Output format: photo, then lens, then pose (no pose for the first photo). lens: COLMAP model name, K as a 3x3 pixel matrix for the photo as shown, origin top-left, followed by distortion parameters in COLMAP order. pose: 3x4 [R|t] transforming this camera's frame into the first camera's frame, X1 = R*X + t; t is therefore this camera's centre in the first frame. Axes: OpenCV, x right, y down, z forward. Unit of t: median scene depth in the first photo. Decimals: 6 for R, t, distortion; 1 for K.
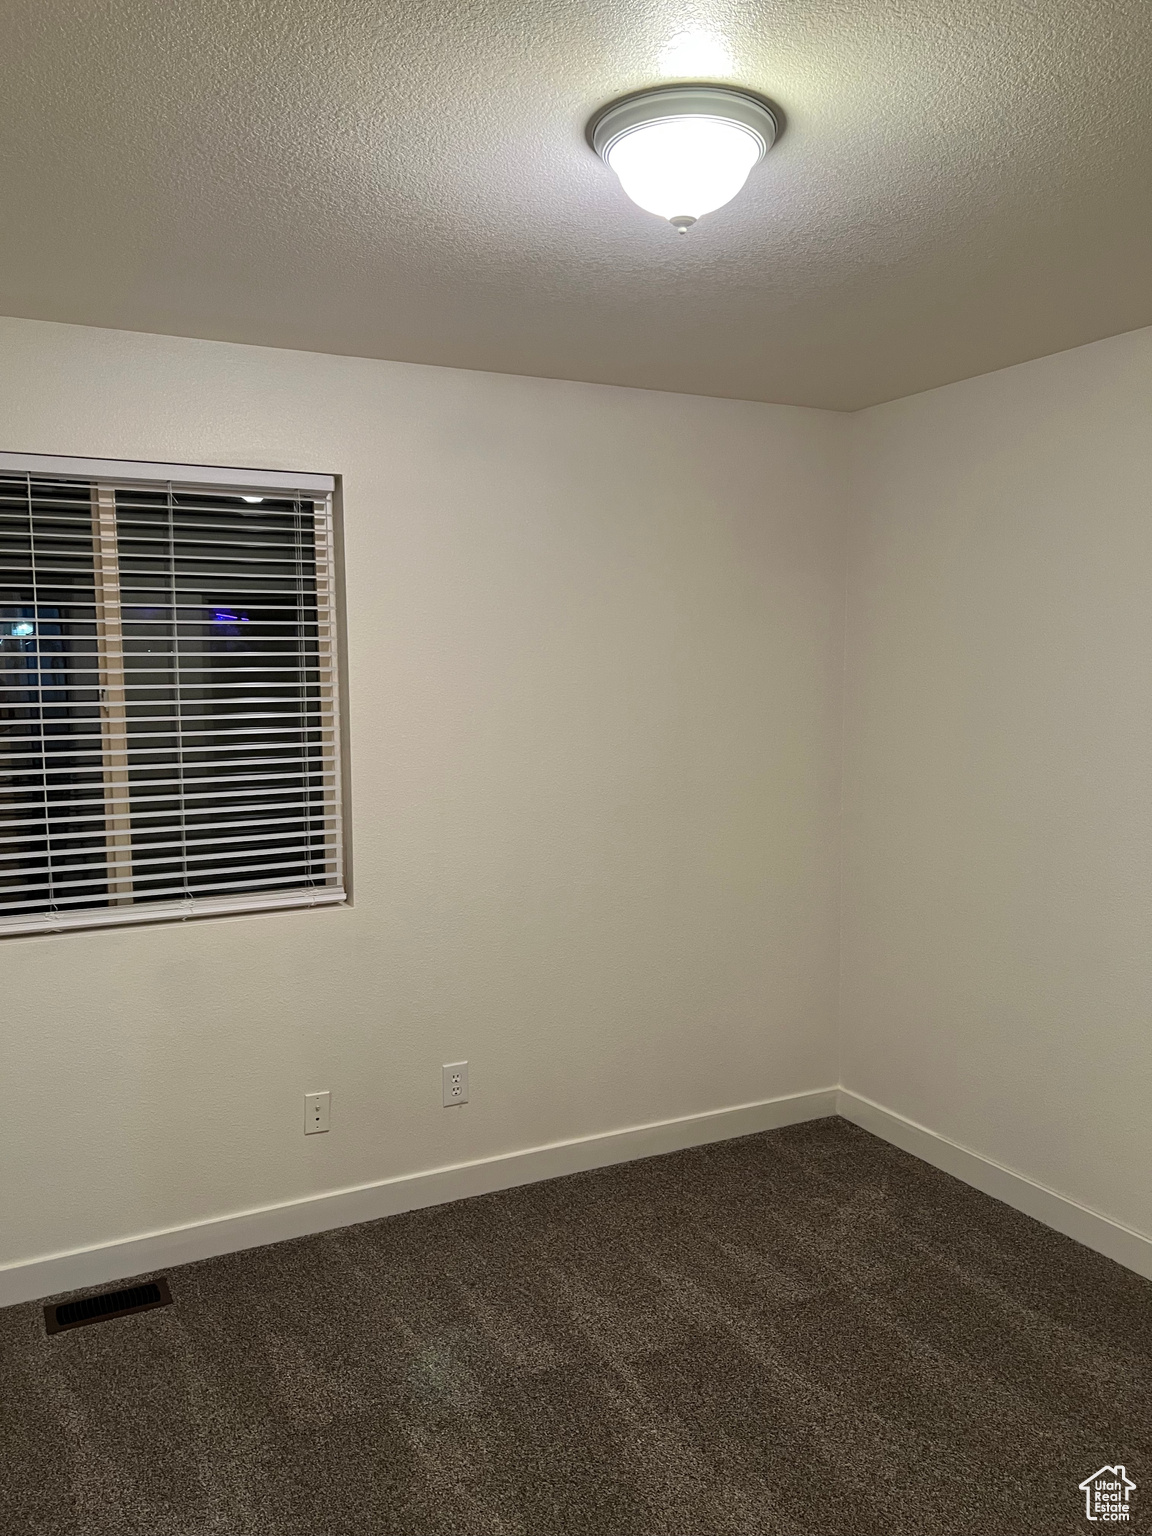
lens RADIAL K [[1151.1, 0, 578.8], [0, 1151.1, 768.9], [0, 0, 1]] dist [0.047819, -0.055811]
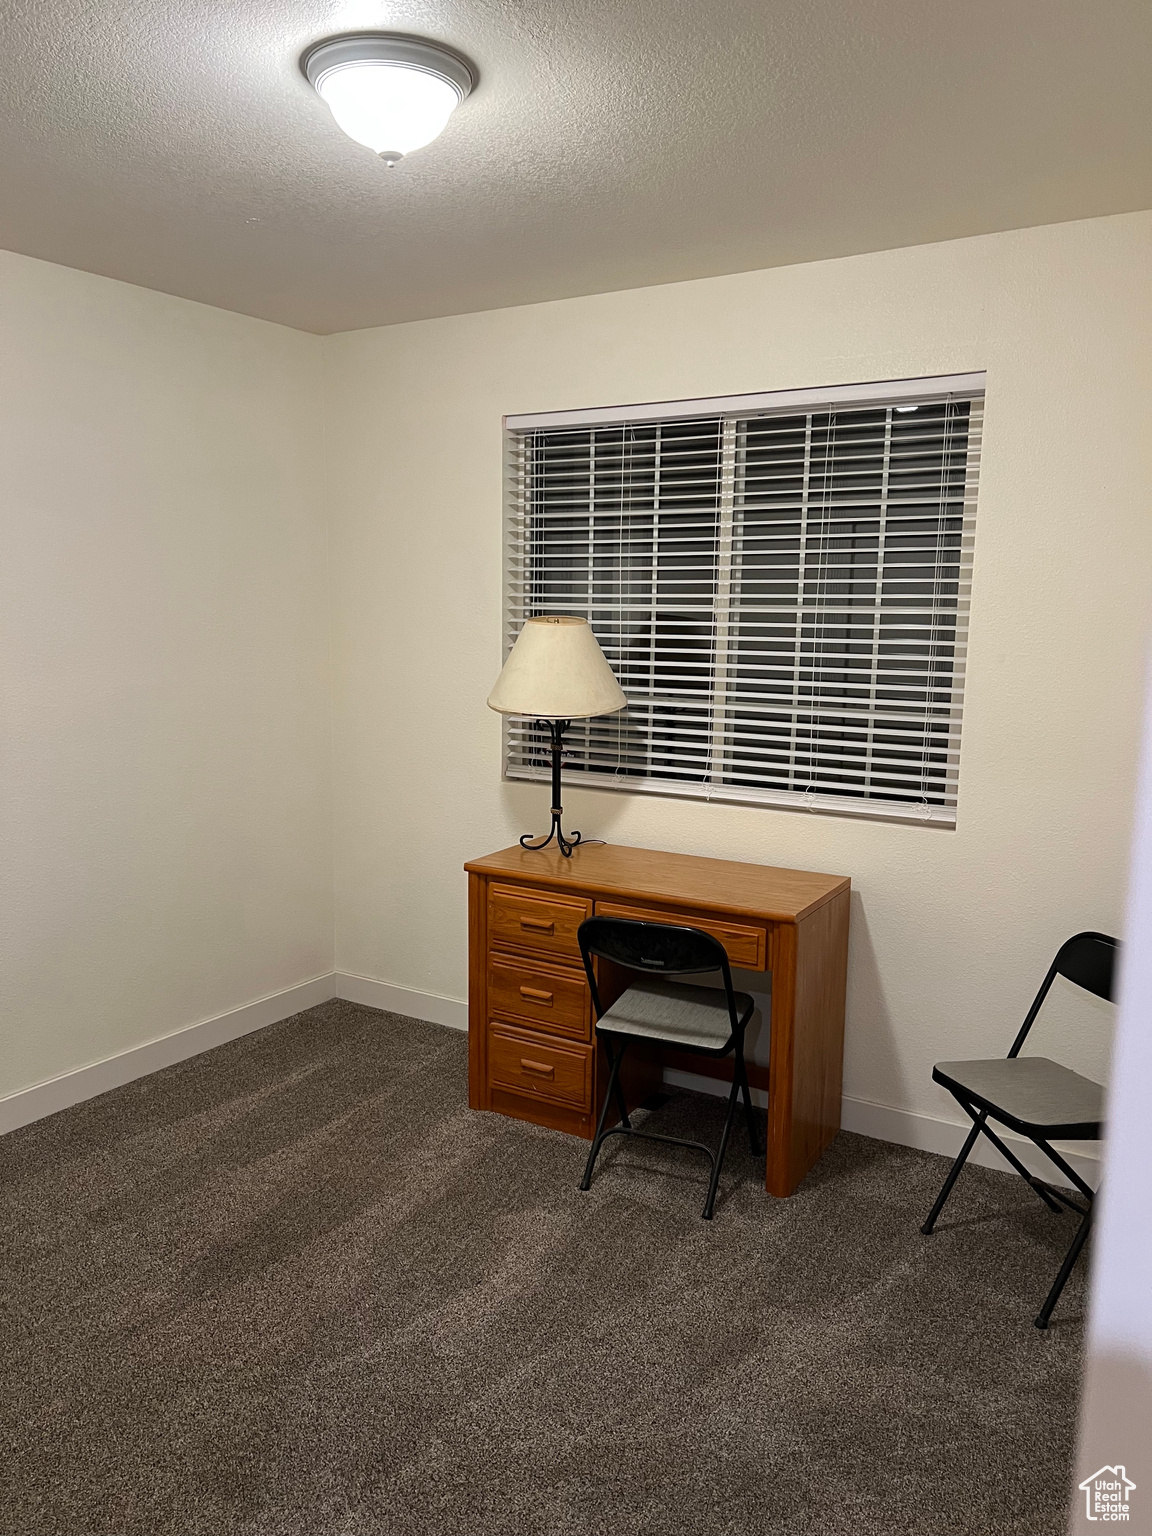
lens RADIAL K [[1151.1, 0, 578.8], [0, 1151.1, 767.9], [0, 0, 1]] dist [0.047819, -0.055811]
pose [[0.520257, 0.144569, -0.841685, 0.482311], [-0.080035, 0.989484, 0.120485, -0.025816], [0.850251, 0.004681, 0.526356, 0.248801]]
